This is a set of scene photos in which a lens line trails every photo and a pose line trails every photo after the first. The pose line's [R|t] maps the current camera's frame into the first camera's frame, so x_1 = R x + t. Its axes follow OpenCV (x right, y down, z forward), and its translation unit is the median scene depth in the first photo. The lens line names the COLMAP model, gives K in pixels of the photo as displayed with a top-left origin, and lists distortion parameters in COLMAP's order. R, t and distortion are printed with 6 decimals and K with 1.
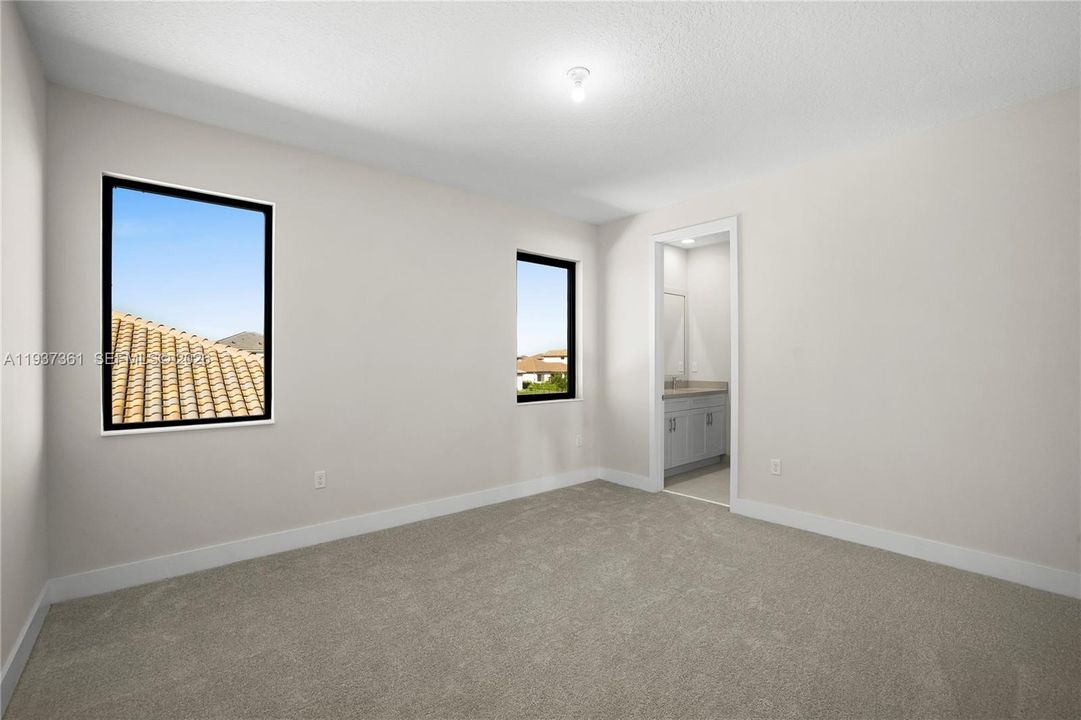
lens RADIAL K [[466.3, 0, 539.5], [0, 466.3, 360.5], [0, 0, 1]] dist [-0.014096, 0.001831]
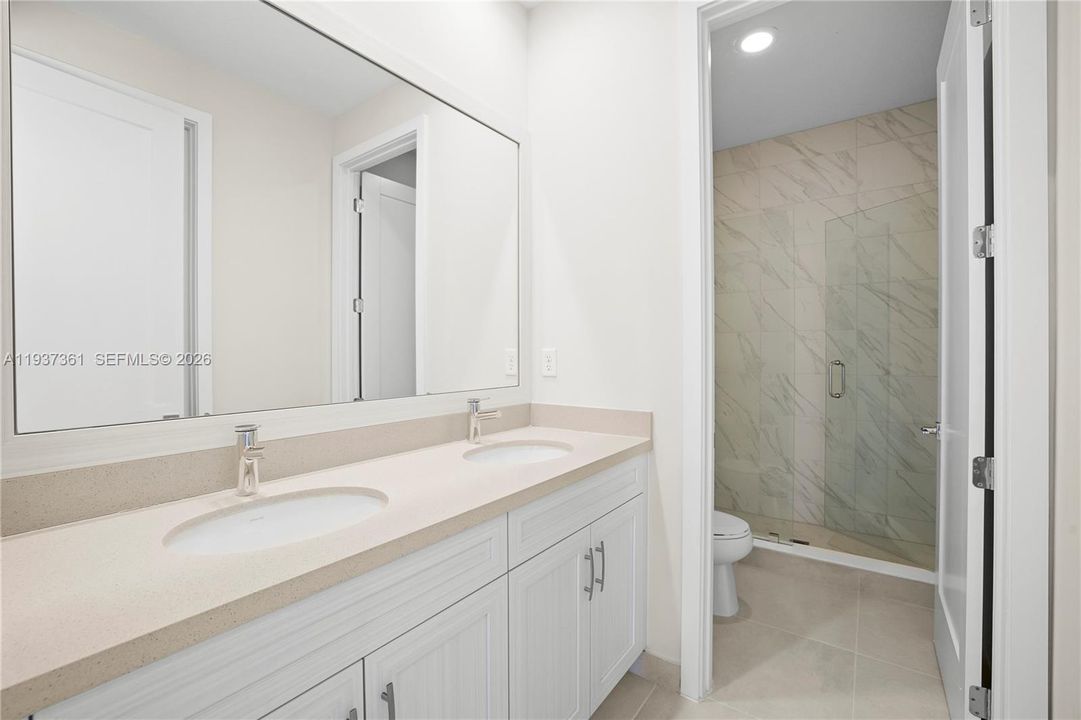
lens RADIAL K [[466.3, 0, 540.9], [0, 466.3, 358.3], [0, 0, 1]] dist [-0.014096, 0.001831]
pose [[0.968613, -0.002147, 0.248563, 0.273890], [0.000357, 0.999974, 0.007244, 0.009897], [-0.248572, -0.006928, 0.968589, 0.760992]]
